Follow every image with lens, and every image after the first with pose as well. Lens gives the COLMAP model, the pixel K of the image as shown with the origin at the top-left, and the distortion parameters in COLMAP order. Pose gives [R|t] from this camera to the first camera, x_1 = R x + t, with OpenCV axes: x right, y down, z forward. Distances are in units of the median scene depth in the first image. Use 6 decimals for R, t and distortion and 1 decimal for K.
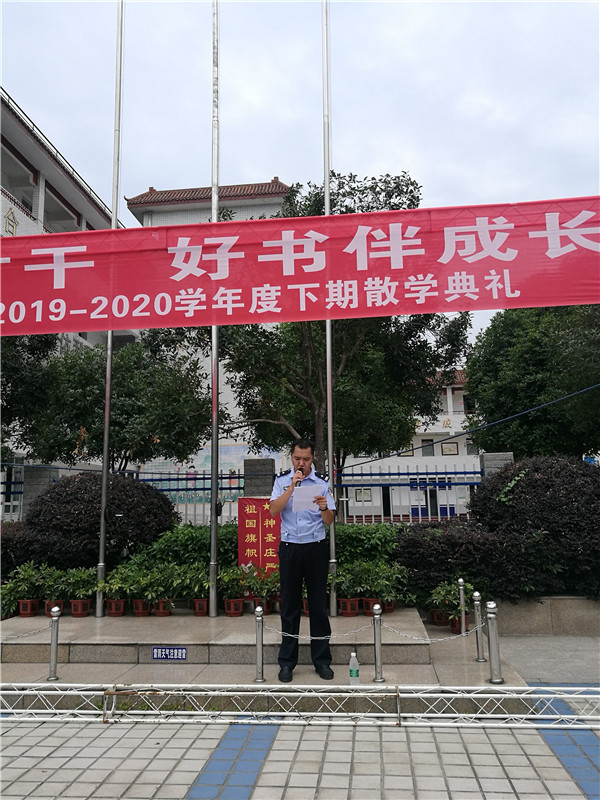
lens RADIAL K [[623.6, 0, 300.0], [0, 623.6, 400.0], [0, 0, 1]] dist [0.102500, -0.255532]
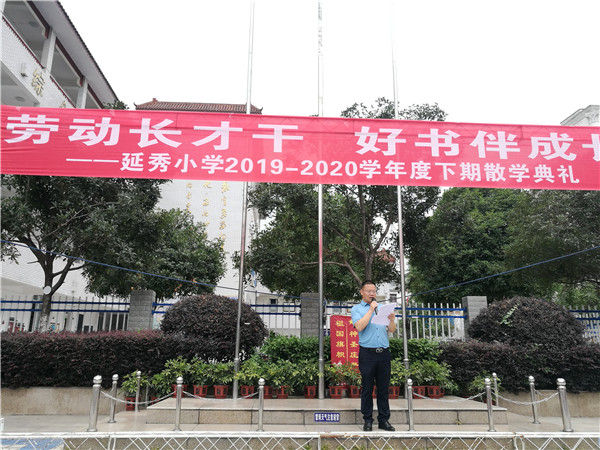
lens RADIAL K [[467.7, 0, 300.0], [0, 467.7, 225.0], [0, 0, 1]] dist [0.102500, -0.255532]
pose [[0.984840, 0.071375, 0.158101, -0.506472], [-0.055437, 0.993133, -0.103024, 0.101213], [-0.164368, 0.092697, 0.982034, -0.057312]]
